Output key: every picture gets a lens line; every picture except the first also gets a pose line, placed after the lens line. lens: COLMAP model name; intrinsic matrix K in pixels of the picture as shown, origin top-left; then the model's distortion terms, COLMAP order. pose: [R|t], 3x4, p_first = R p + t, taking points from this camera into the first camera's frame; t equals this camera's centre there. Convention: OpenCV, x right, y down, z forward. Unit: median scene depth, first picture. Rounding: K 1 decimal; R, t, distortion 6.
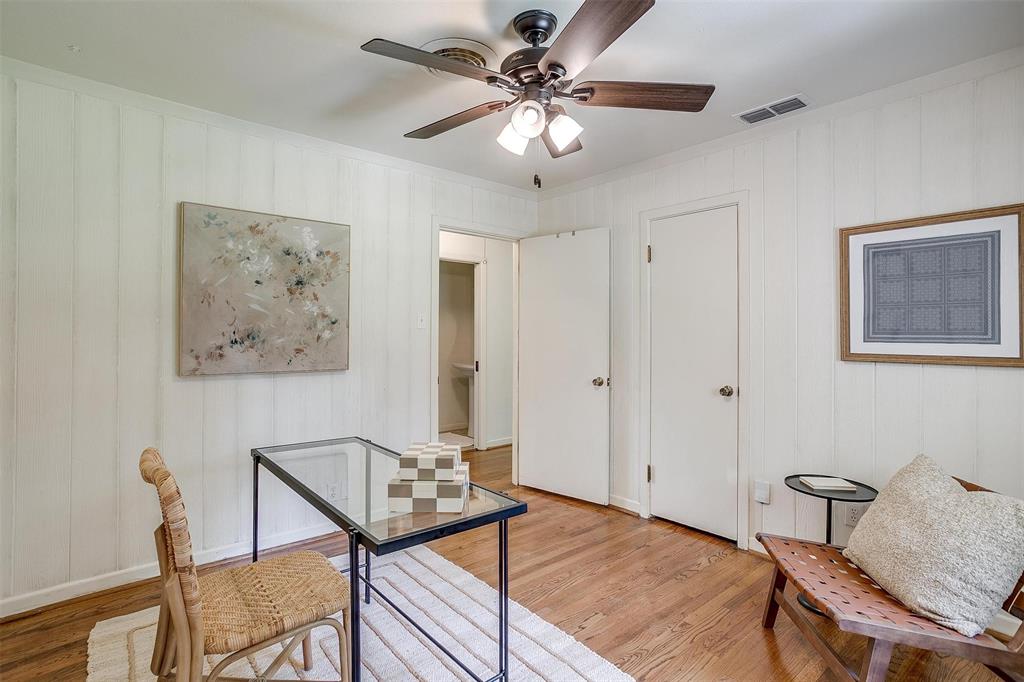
lens RADIAL K [[498.9, 0, 513.1], [0, 498.9, 336.4], [0, 0, 1]] dist [-0.040610, 0.020448]
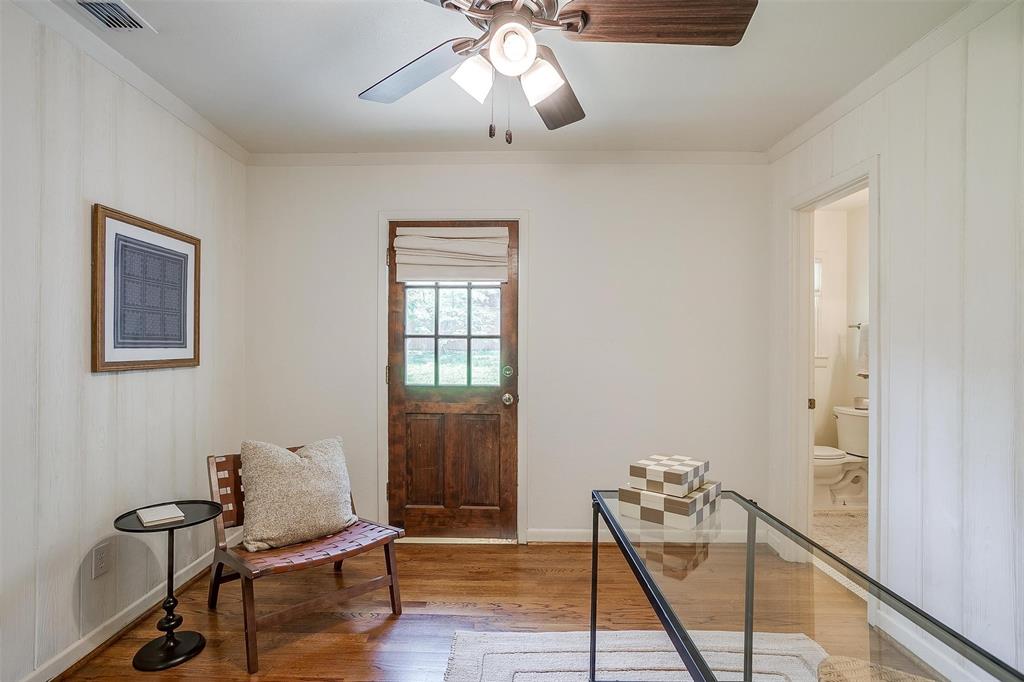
lens RADIAL K [[498.9, 0, 508.7], [0, 498.9, 345.8], [0, 0, 1]] dist [-0.040610, 0.020448]
pose [[-0.755894, -0.004808, 0.654677, -0.353447], [-0.001080, 0.999981, 0.006097, 0.001227], [-0.654693, 0.003901, -0.755884, 1.210200]]
